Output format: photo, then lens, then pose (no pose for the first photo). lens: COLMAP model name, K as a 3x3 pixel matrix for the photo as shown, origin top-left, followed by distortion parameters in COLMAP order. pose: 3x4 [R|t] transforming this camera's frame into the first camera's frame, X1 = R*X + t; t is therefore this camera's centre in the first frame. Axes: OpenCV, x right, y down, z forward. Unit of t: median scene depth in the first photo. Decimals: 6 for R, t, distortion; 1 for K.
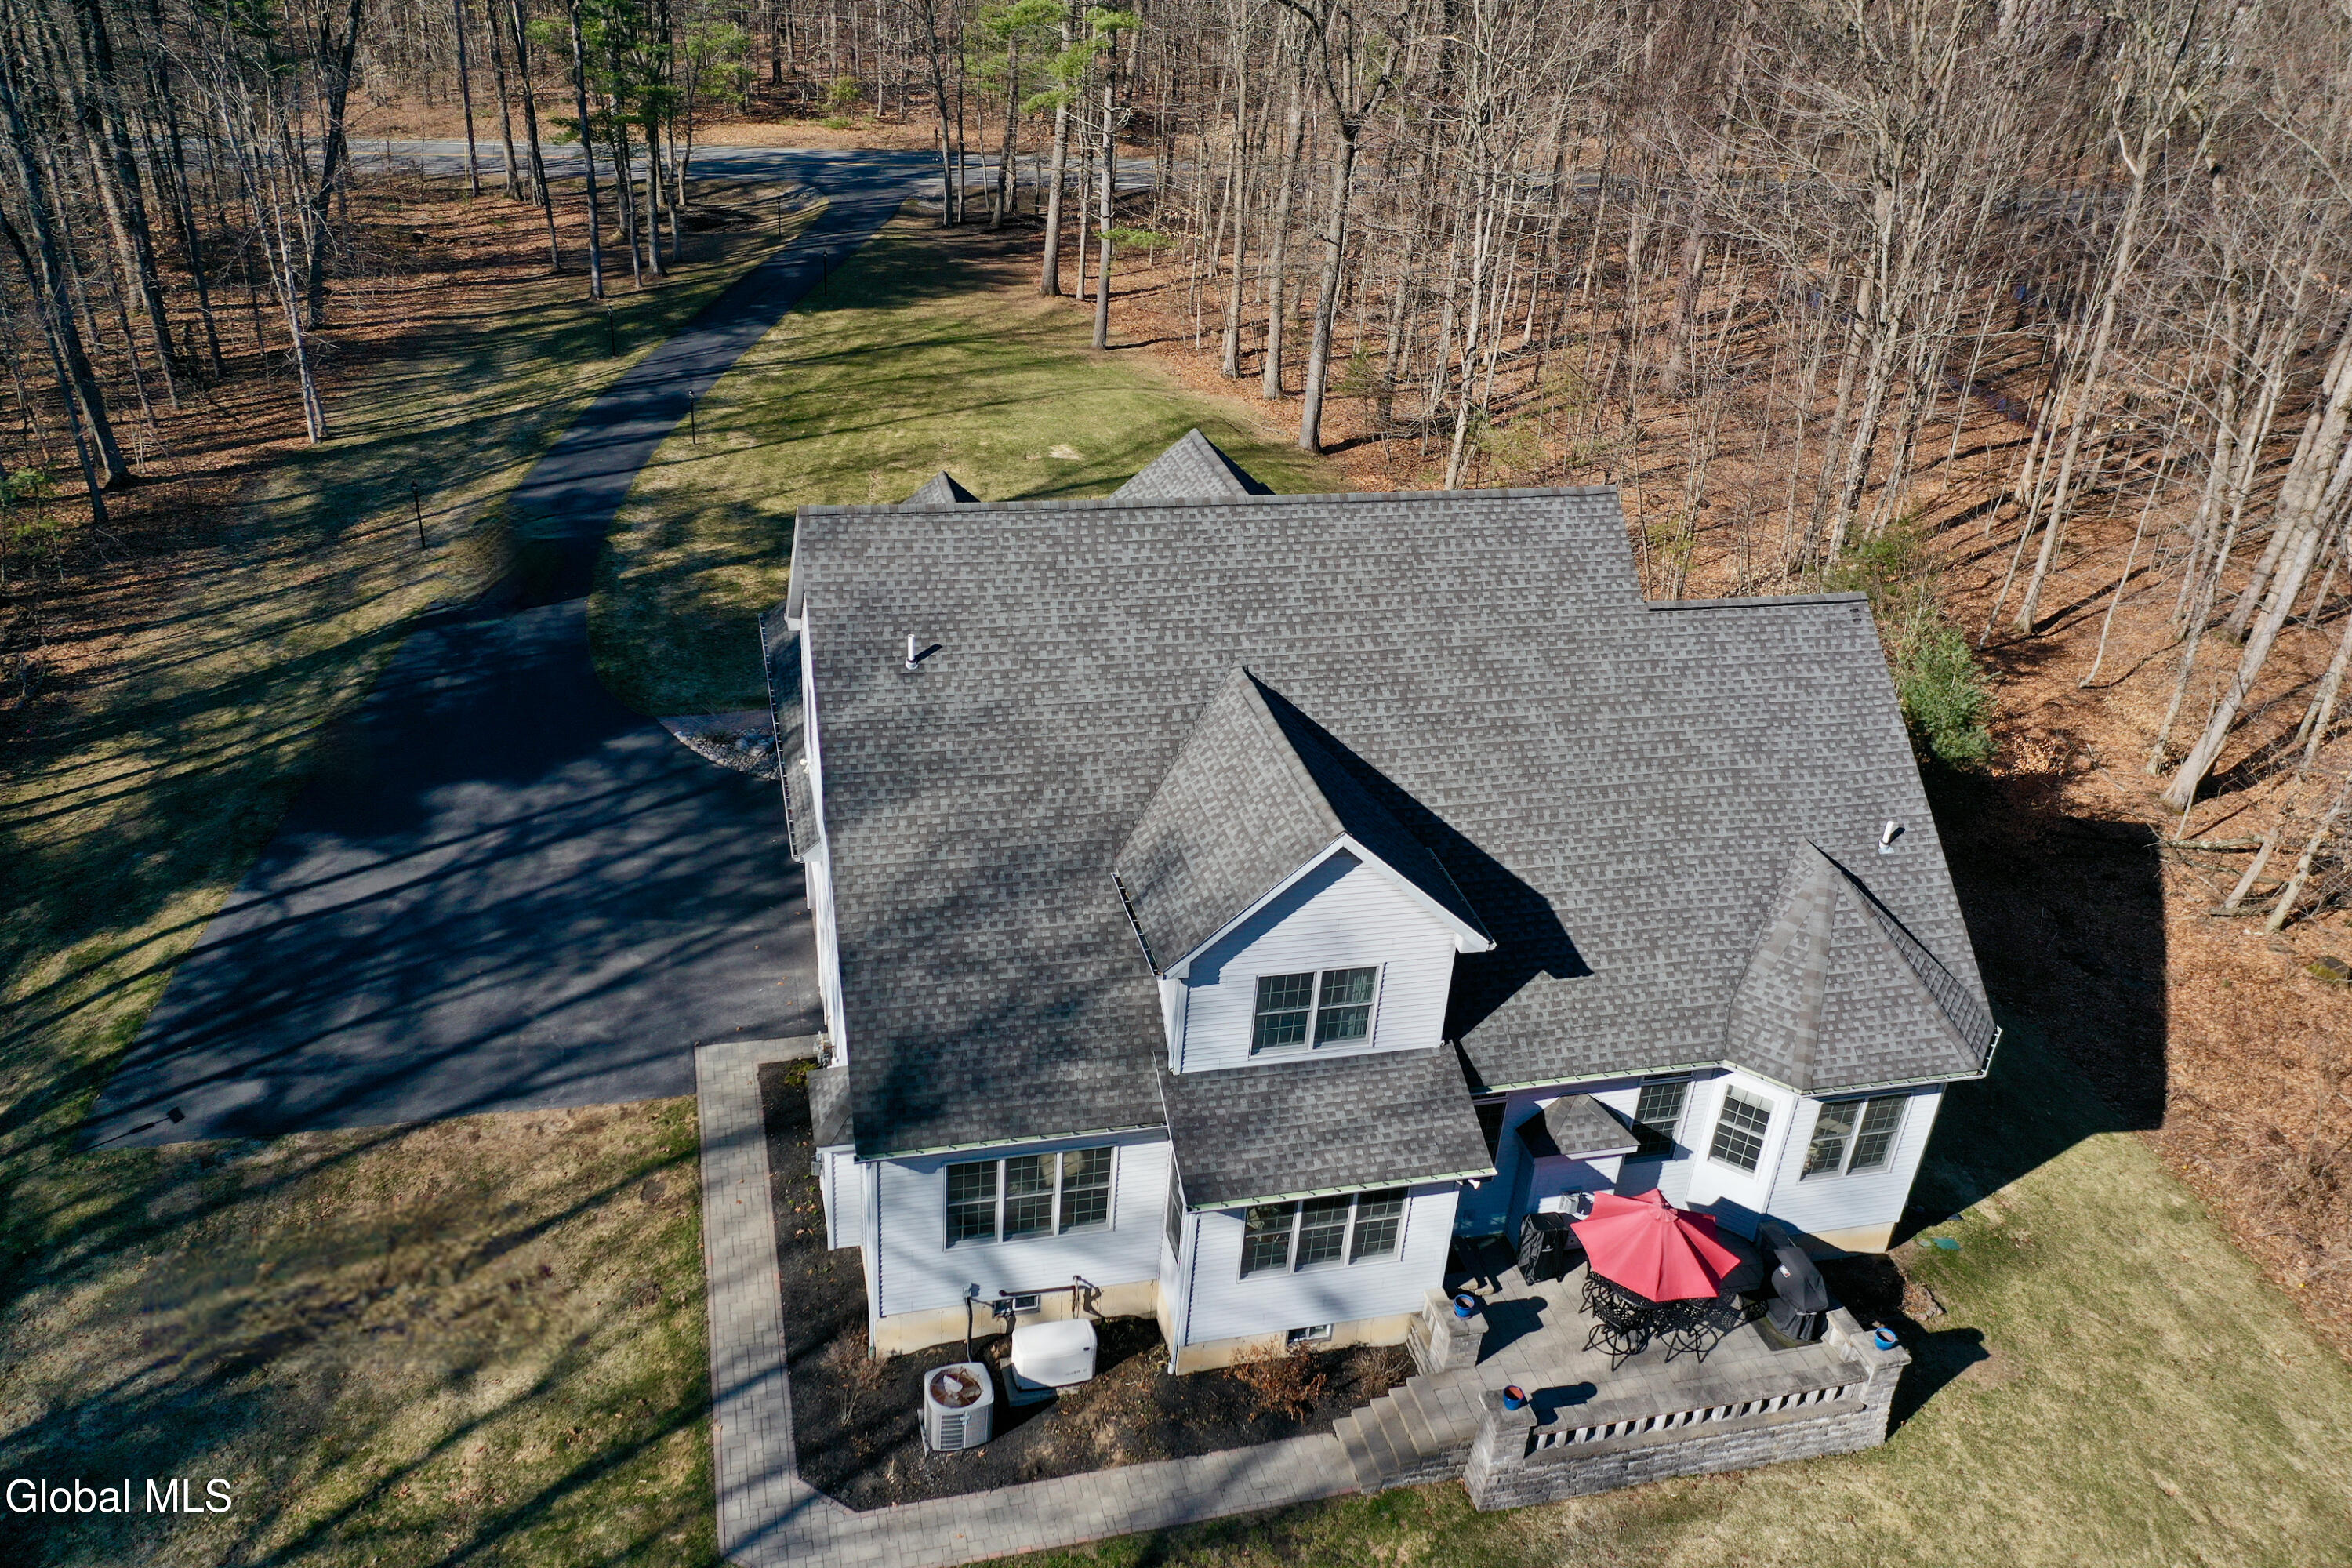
lens RADIAL K [[2015.8, 0, 1113.2], [0, 2015.8, 788.1], [0, 0, 1]] dist [0.005364, 0.001389]
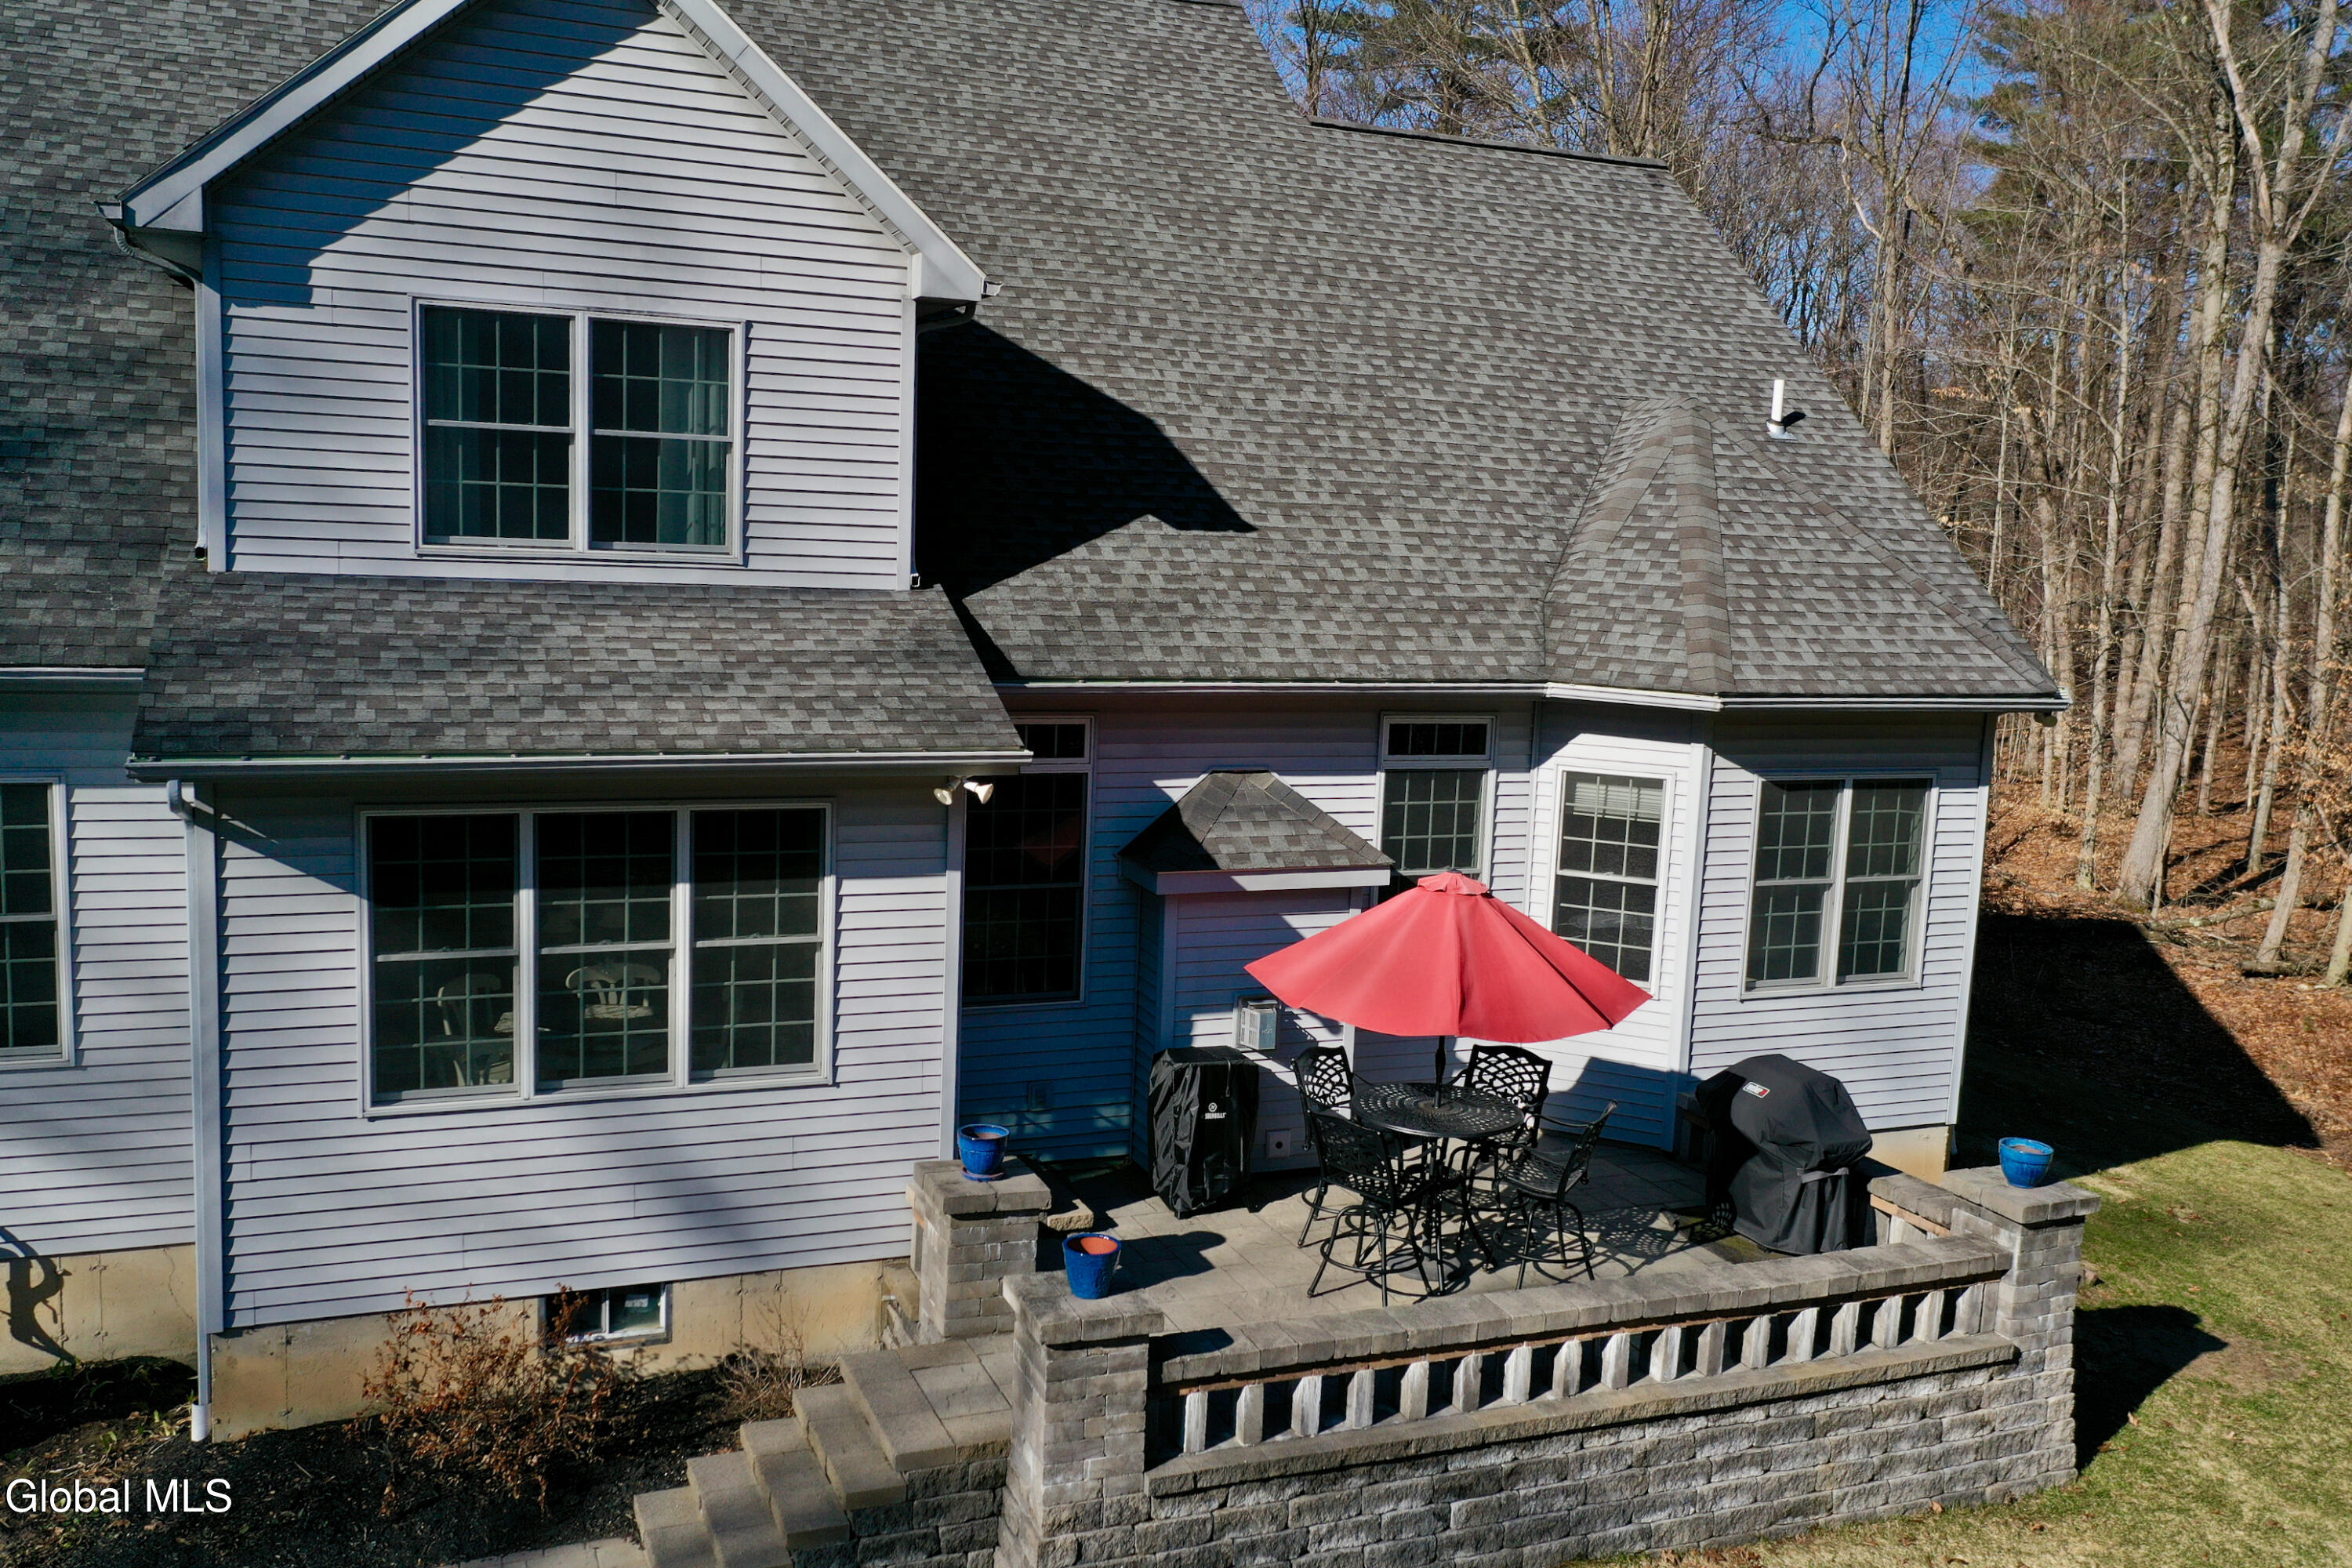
lens RADIAL K [[2022.1, 0, 1176.0], [0, 2022.1, 784.0], [0, 0, 1]] dist [0.007983, -0.001272]
pose [[0.989323, -0.033518, 0.141833, 0.149968], [0.084319, 0.925413, -0.369459, 0.321694], [-0.118871, 0.377474, 0.918359, 0.586171]]
